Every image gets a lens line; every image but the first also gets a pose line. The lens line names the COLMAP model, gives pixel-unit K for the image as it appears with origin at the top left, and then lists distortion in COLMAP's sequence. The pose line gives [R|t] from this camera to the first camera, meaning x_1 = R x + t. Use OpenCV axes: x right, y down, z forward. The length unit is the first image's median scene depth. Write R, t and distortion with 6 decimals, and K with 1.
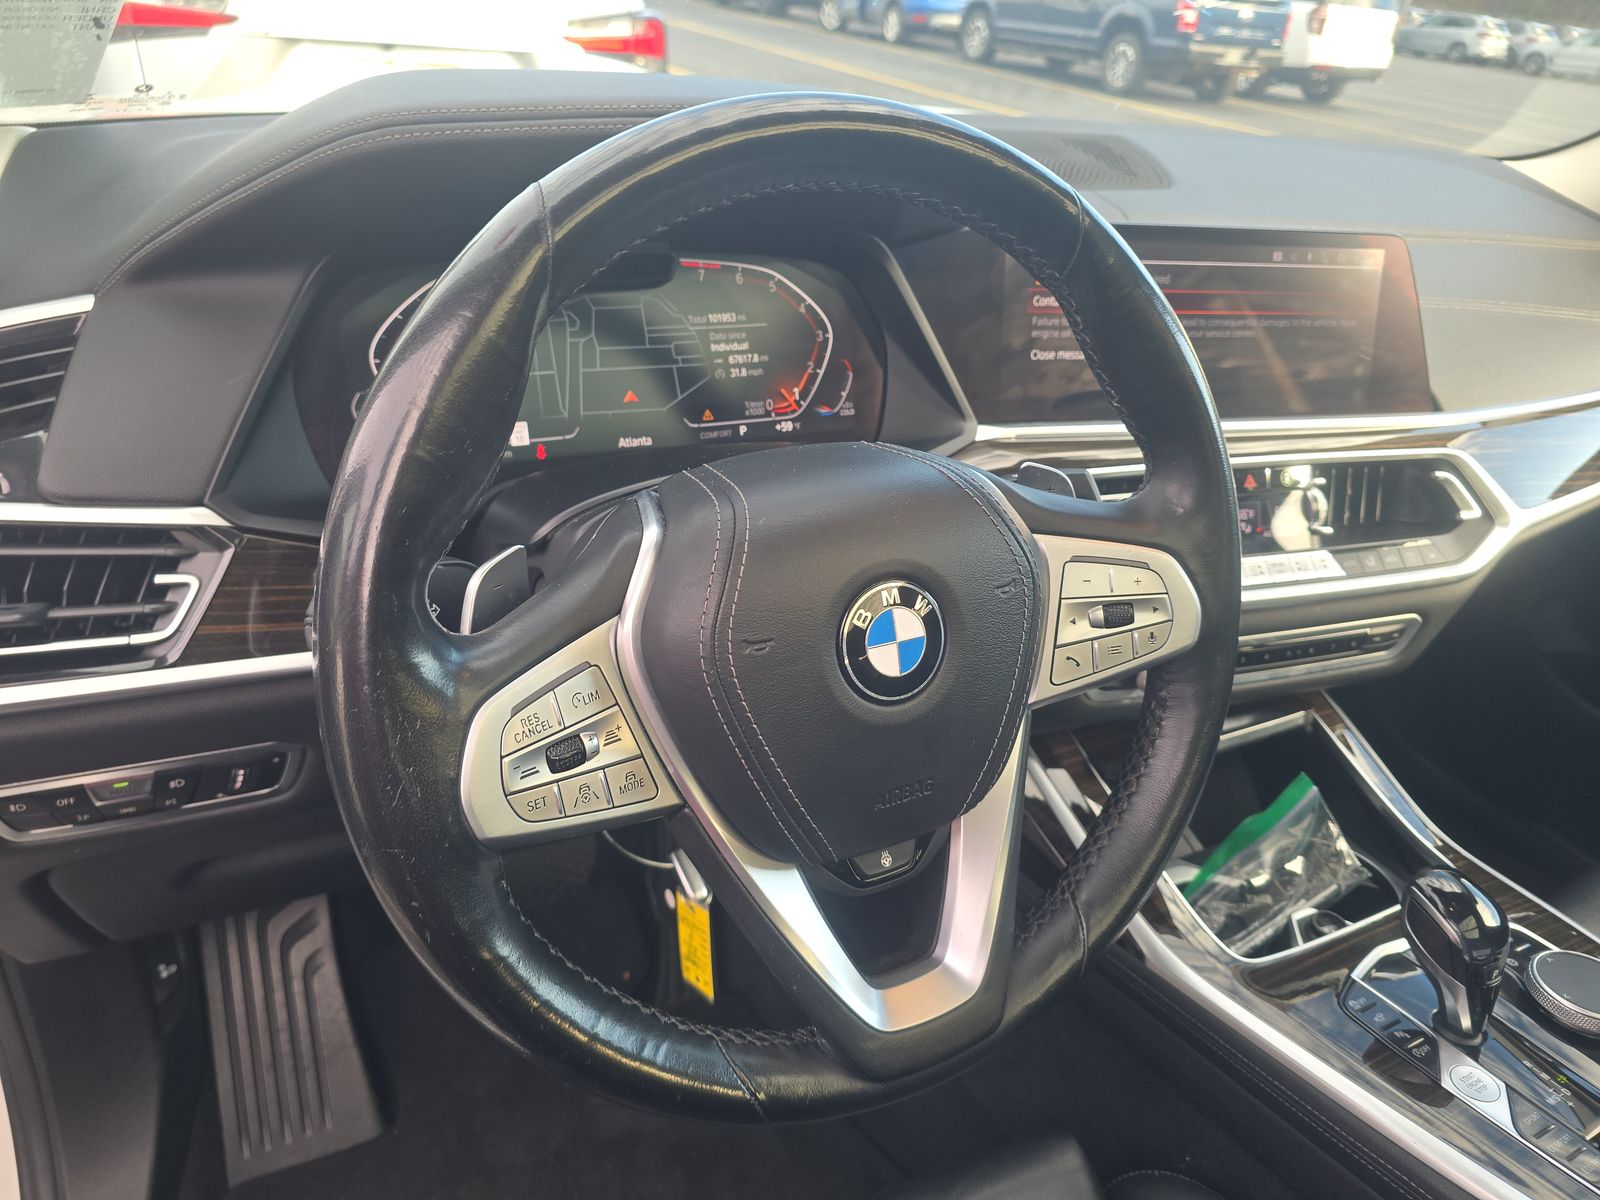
lens RADIAL K [[1103.8, 0, 800.0], [0, 1103.8, 600.0], [0, 0, 1]] dist [0.050470, -0.061810]
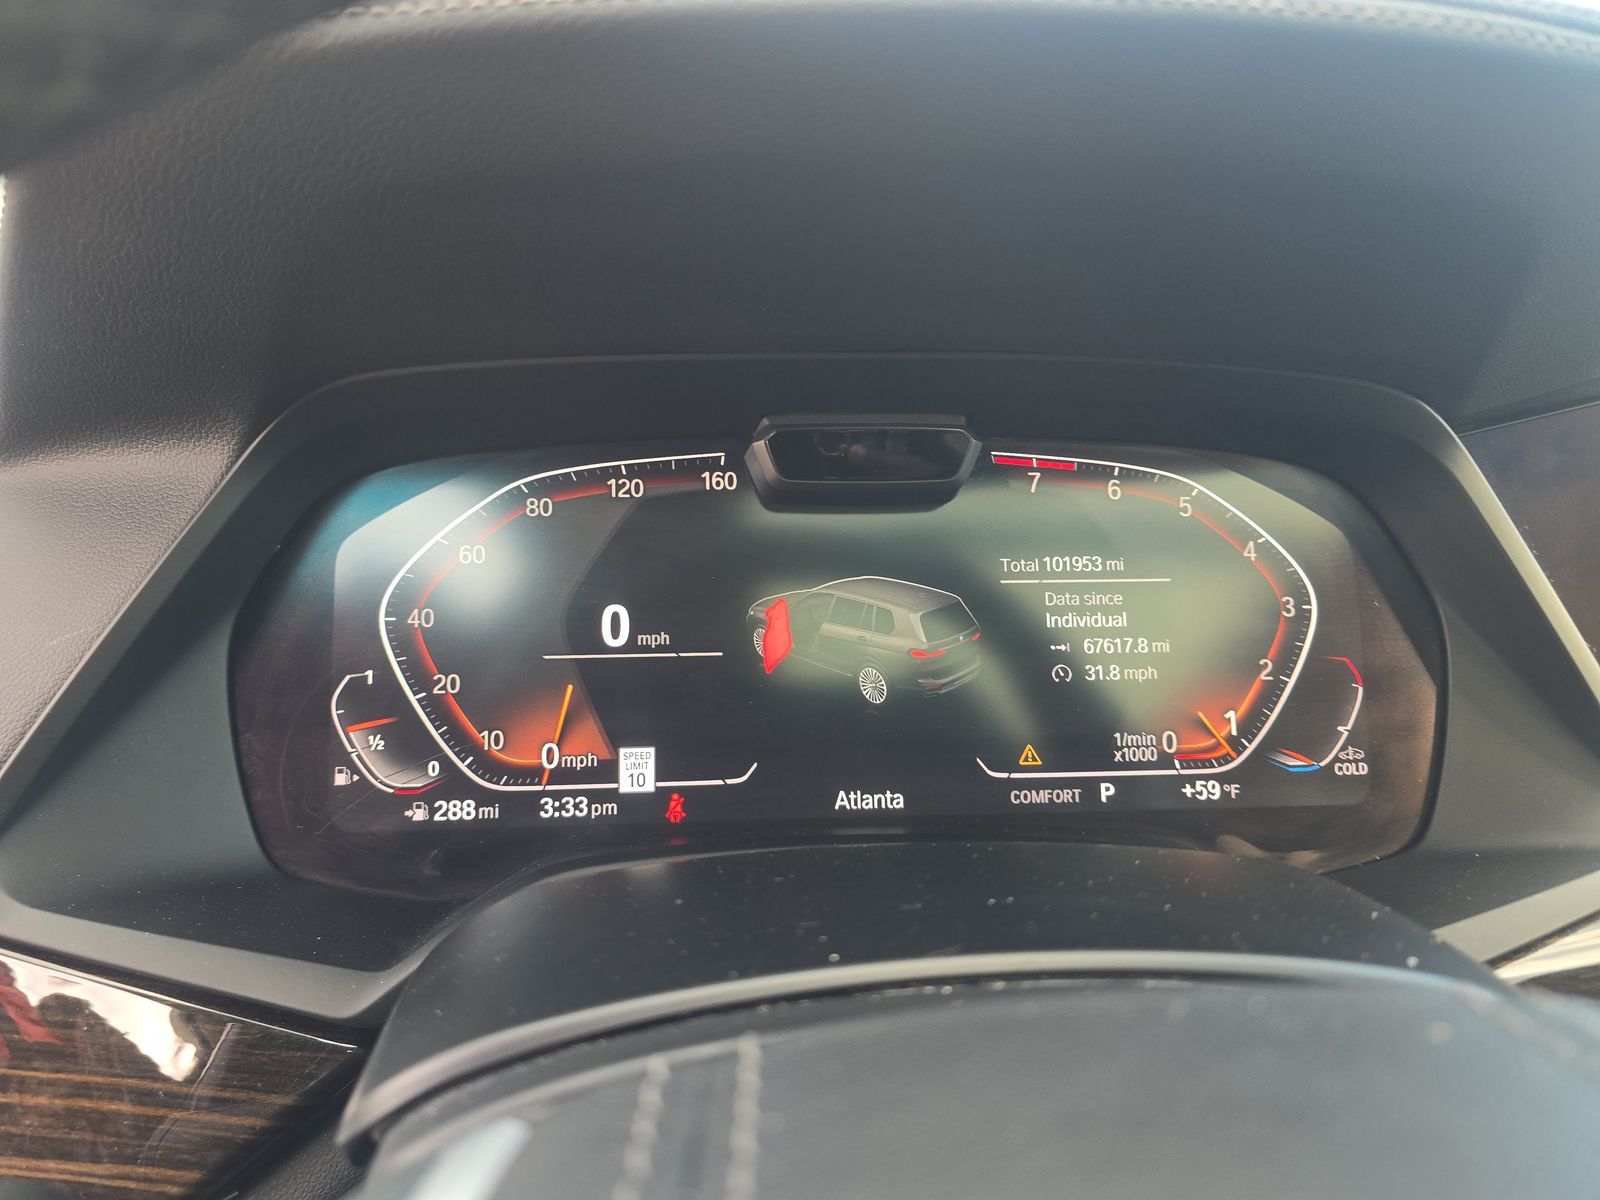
lens RADIAL K [[1103.8, 0, 800.0], [0, 1103.8, 600.0], [0, 0, 1]] dist [0.050470, -0.061810]
pose [[0.920765, 0.027033, -0.389179, 0.010278], [-0.125987, 0.964748, -0.231061, -0.105559], [0.369213, 0.261784, 0.891712, 0.499949]]
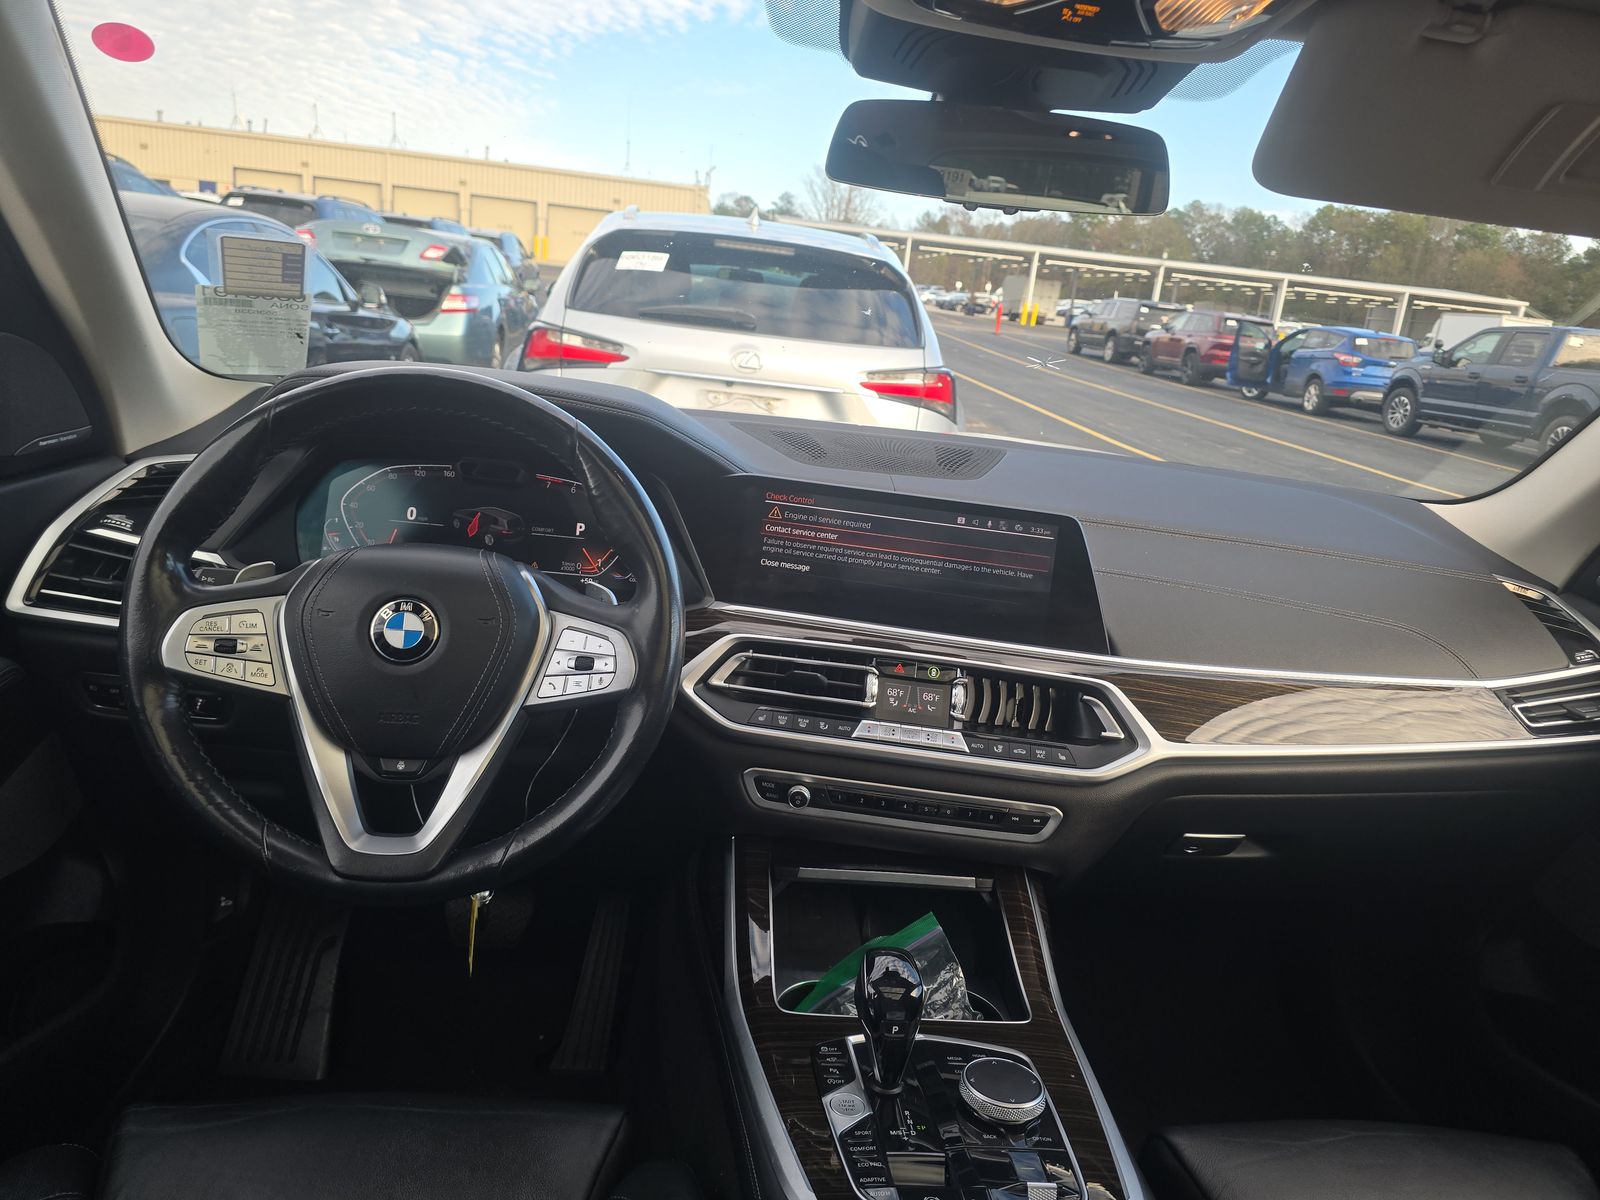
lens RADIAL K [[1103.8, 0, 800.0], [0, 1103.8, 600.0], [0, 0, 1]] dist [0.050470, -0.061810]
pose [[0.925152, 0.117968, -0.360802, 0.845060], [-0.214600, 0.946558, -0.240781, 0.182389], [0.313116, 0.300187, 0.901025, -0.315413]]
